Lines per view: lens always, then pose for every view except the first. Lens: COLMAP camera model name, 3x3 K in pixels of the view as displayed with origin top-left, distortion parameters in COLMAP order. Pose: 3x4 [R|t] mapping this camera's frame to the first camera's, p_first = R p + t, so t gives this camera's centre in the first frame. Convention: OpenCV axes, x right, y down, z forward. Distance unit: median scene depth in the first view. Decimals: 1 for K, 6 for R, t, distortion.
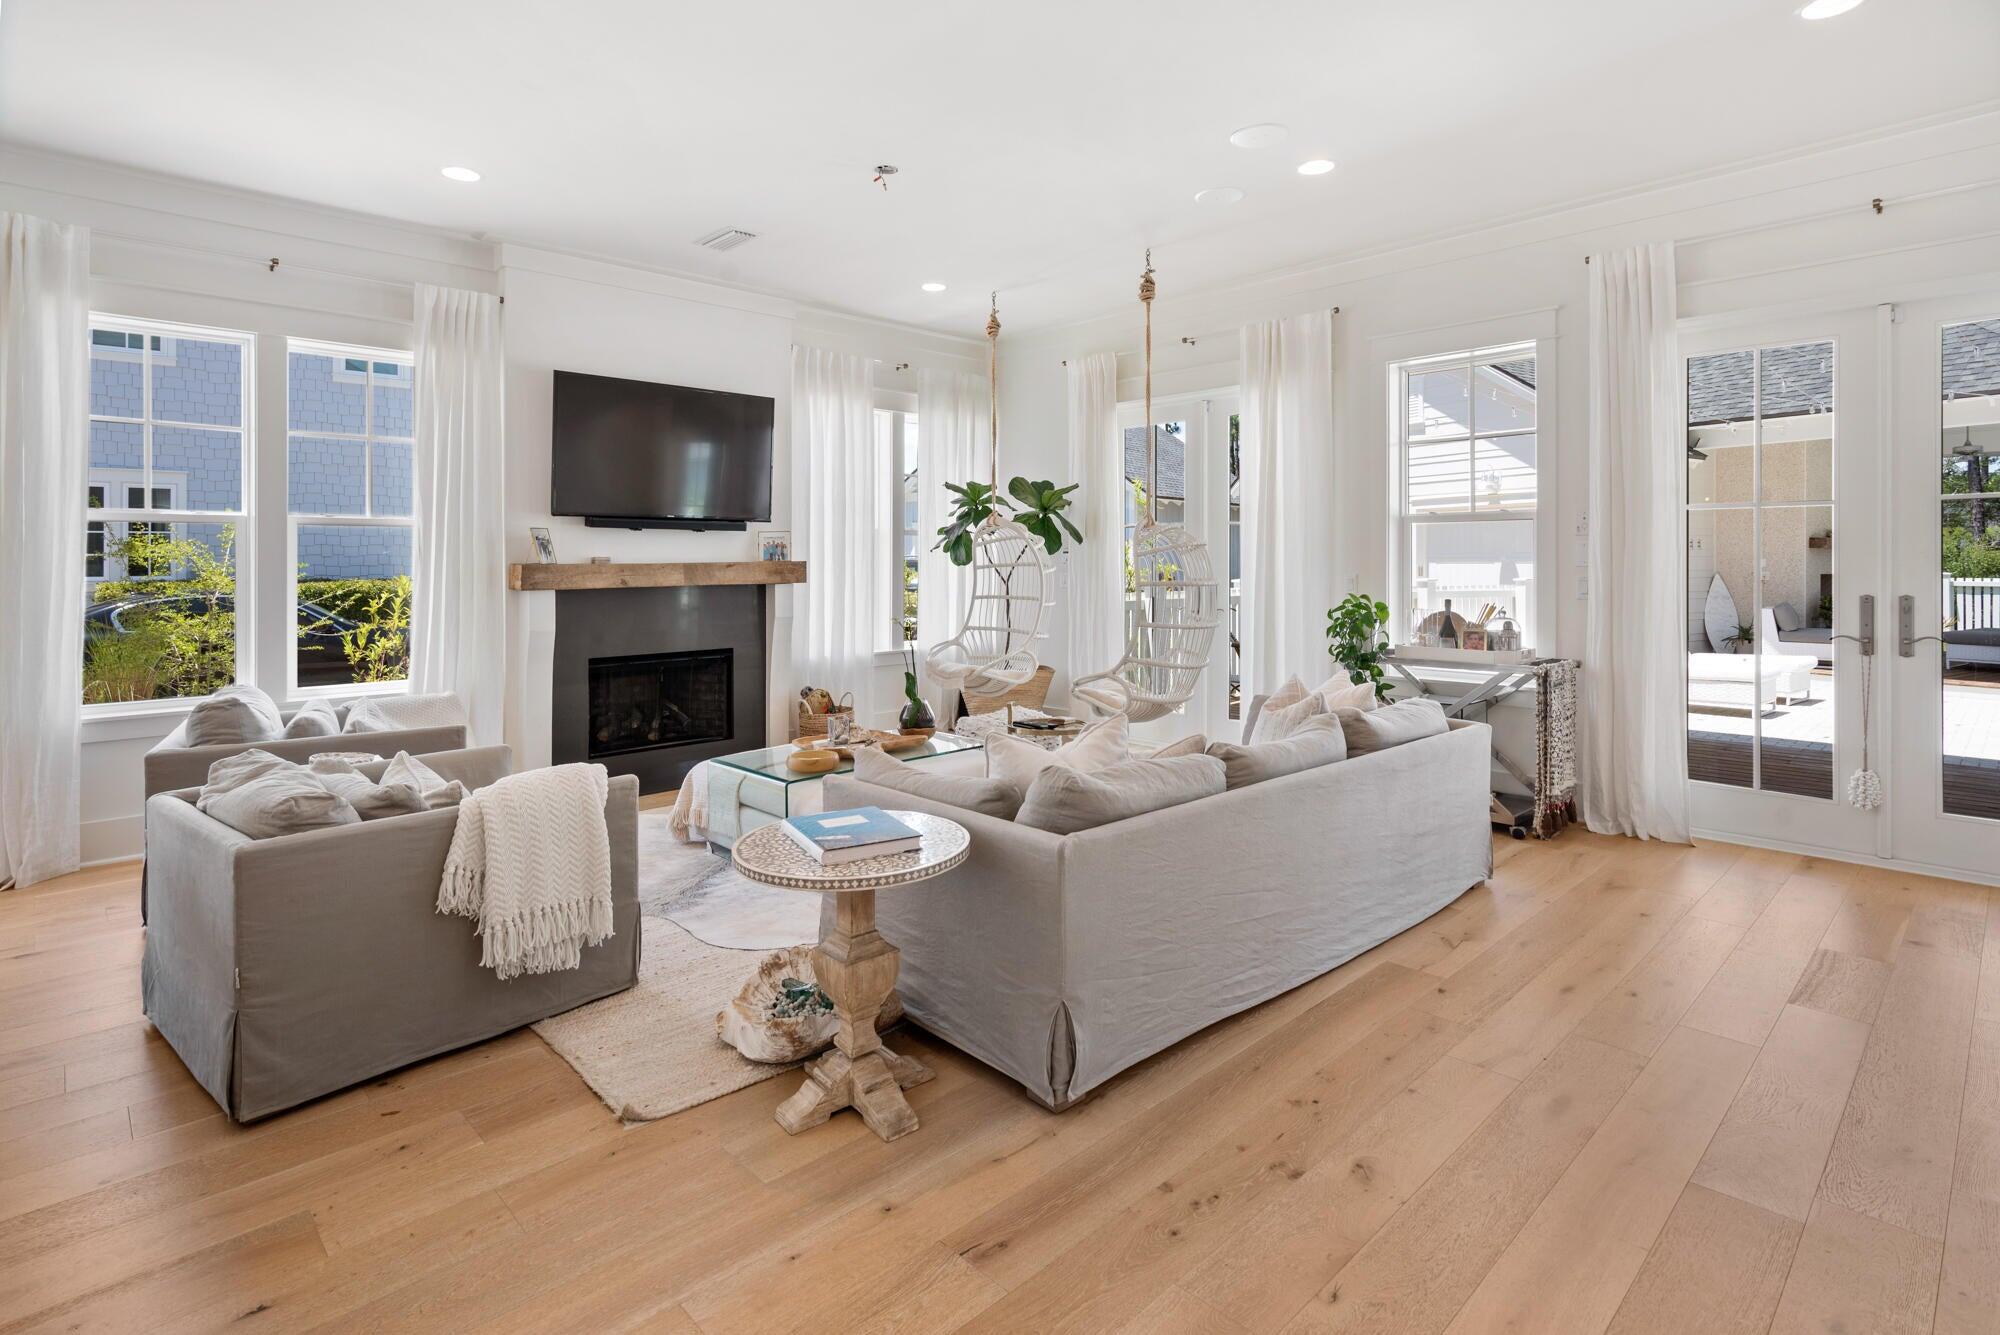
lens RADIAL K [[993.5, 0, 996.4], [0, 993.5, 545.1], [0, 0, 1]] dist [-0.001045, -0.000210]
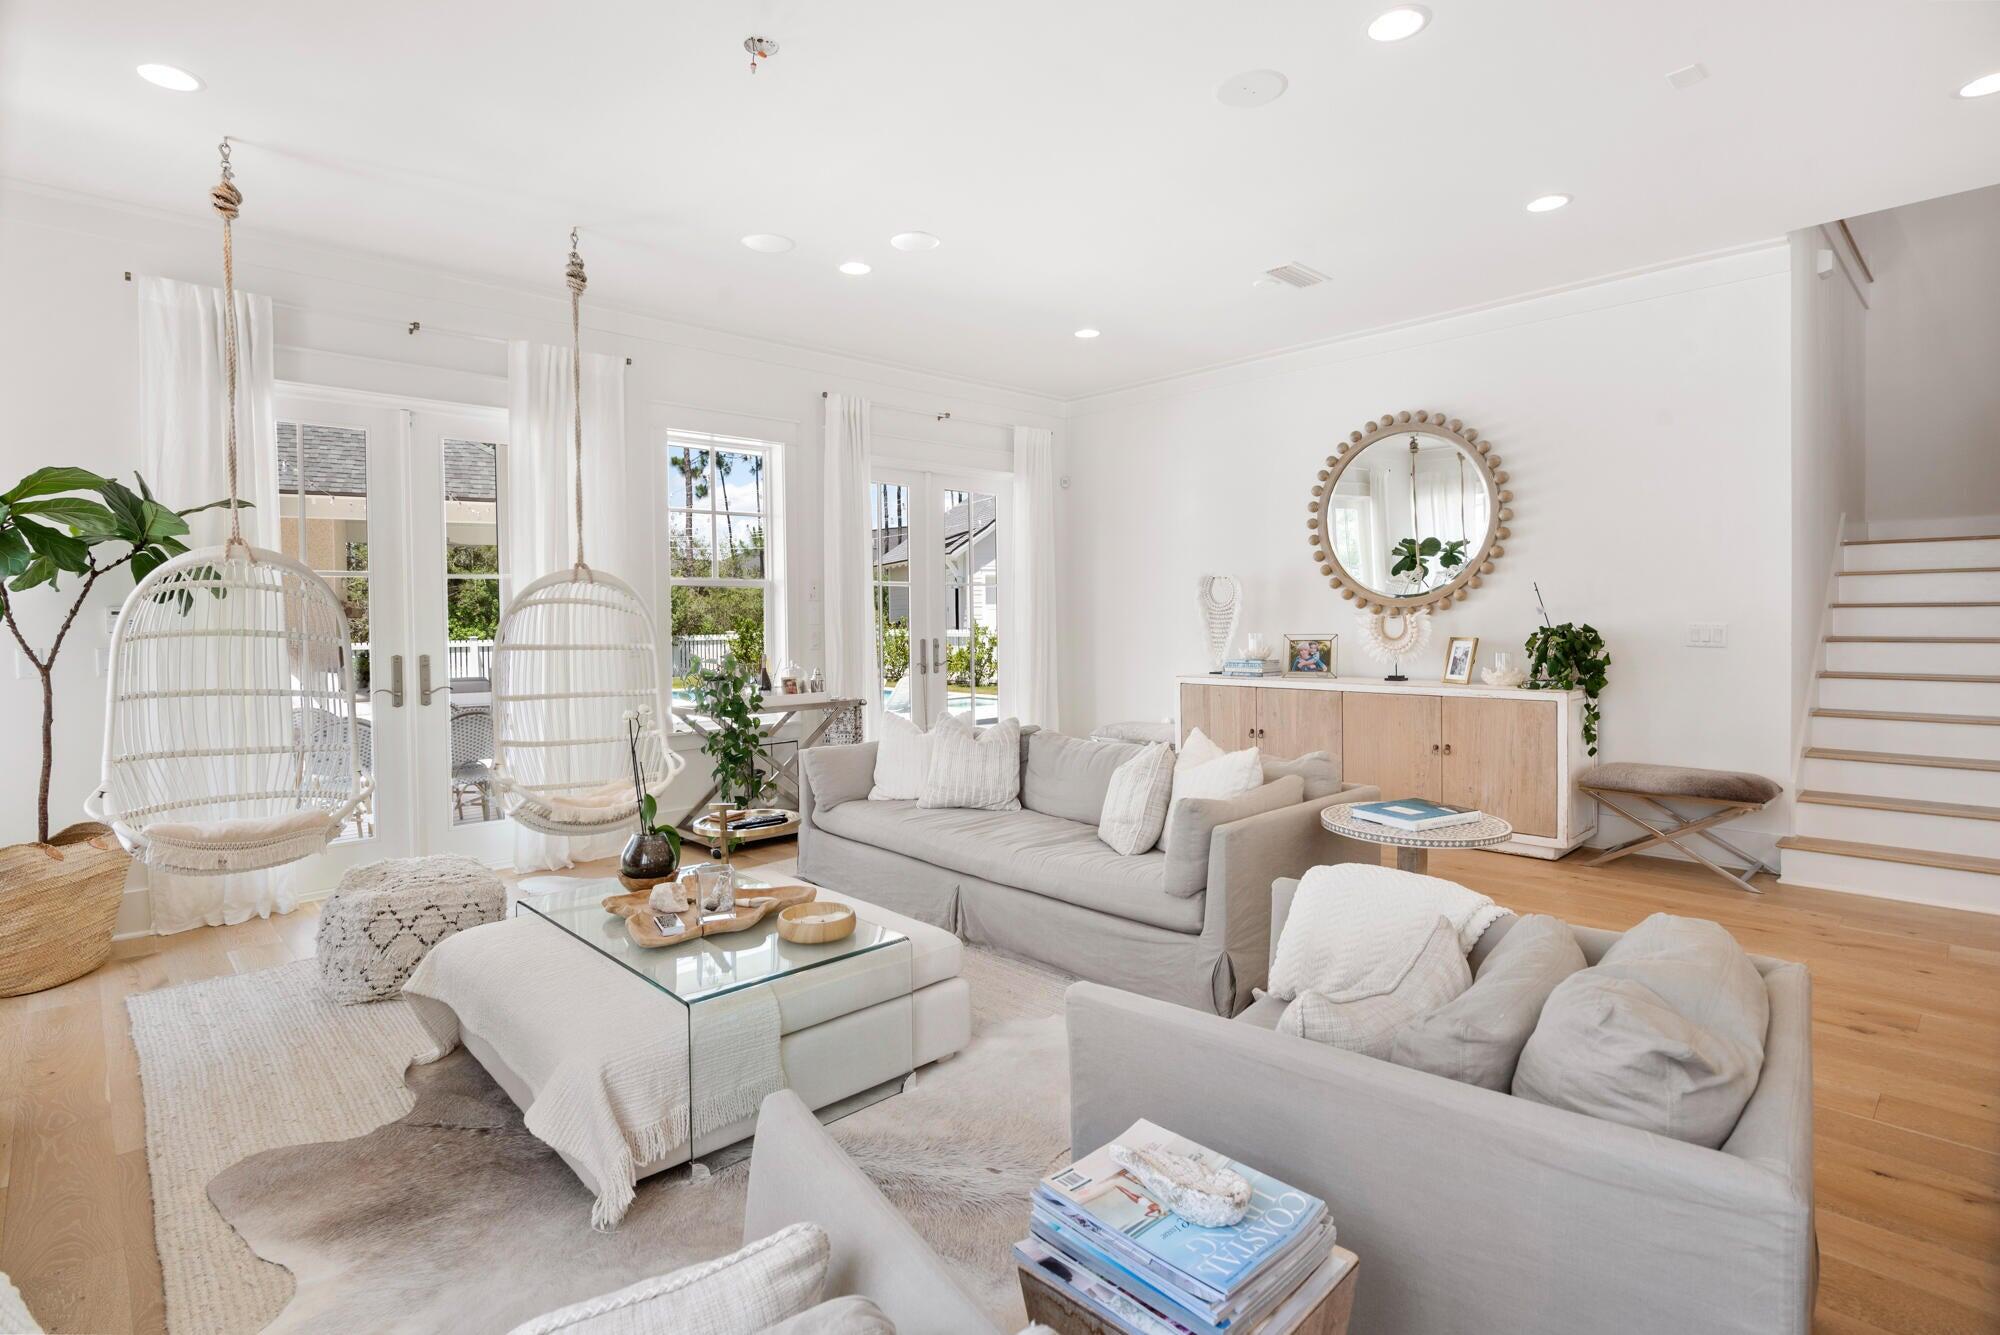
lens RADIAL K [[968.0, 0, 962.4], [0, 968.0, 621.3], [0, 0, 1]] dist [-0.000361, -0.000037]
pose [[0.027190, -0.000468, 0.999630, -0.484659], [-0.004013, 0.999992, 0.000578, 0.010473], [-0.999622, -0.004027, 0.027188, 0.535737]]
